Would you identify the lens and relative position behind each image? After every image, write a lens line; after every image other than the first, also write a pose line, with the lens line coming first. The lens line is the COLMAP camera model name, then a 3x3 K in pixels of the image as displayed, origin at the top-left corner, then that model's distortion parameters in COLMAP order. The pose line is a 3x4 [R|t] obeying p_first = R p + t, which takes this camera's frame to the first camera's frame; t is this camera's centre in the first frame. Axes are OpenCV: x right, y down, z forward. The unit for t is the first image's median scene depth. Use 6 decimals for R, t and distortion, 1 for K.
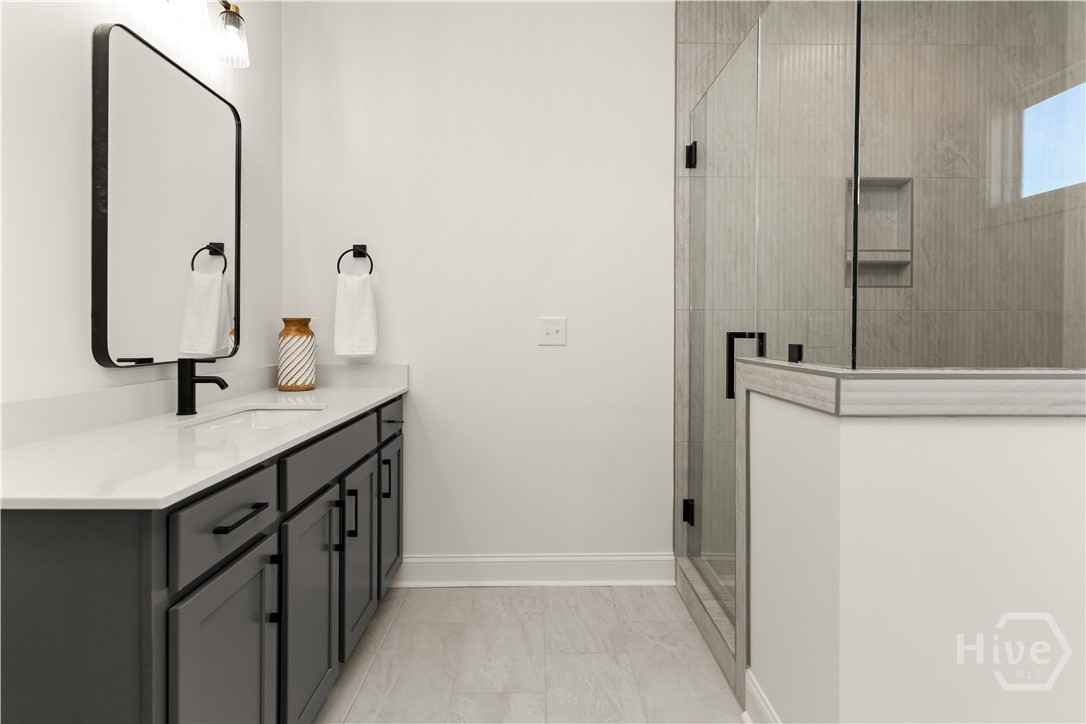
lens RADIAL K [[521.8, 0, 543.3], [0, 521.8, 330.0], [0, 0, 1]] dist [0.003259, -0.001382]
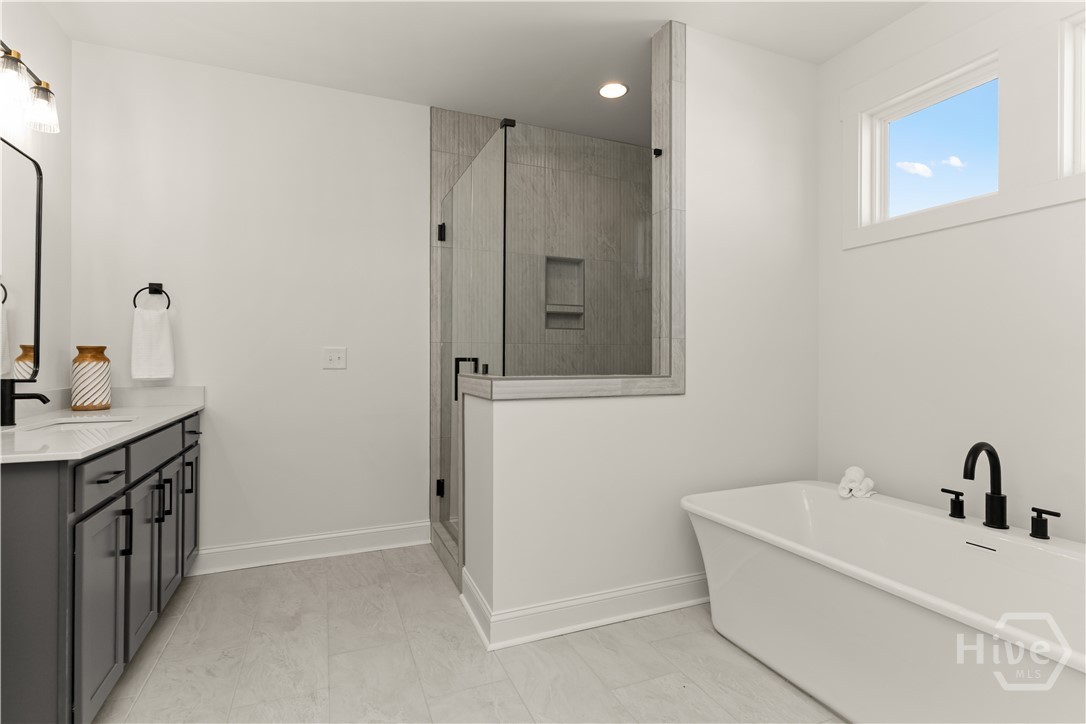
lens RADIAL K [[521.8, 0, 540.4], [0, 521.8, 356.6], [0, 0, 1]] dist [0.003259, -0.001382]
pose [[0.927890, 0.000748, 0.372854, 0.007758], [0.001732, 0.999979, -0.006318, 0.008473], [-0.372850, 0.006508, 0.927869, -0.405402]]
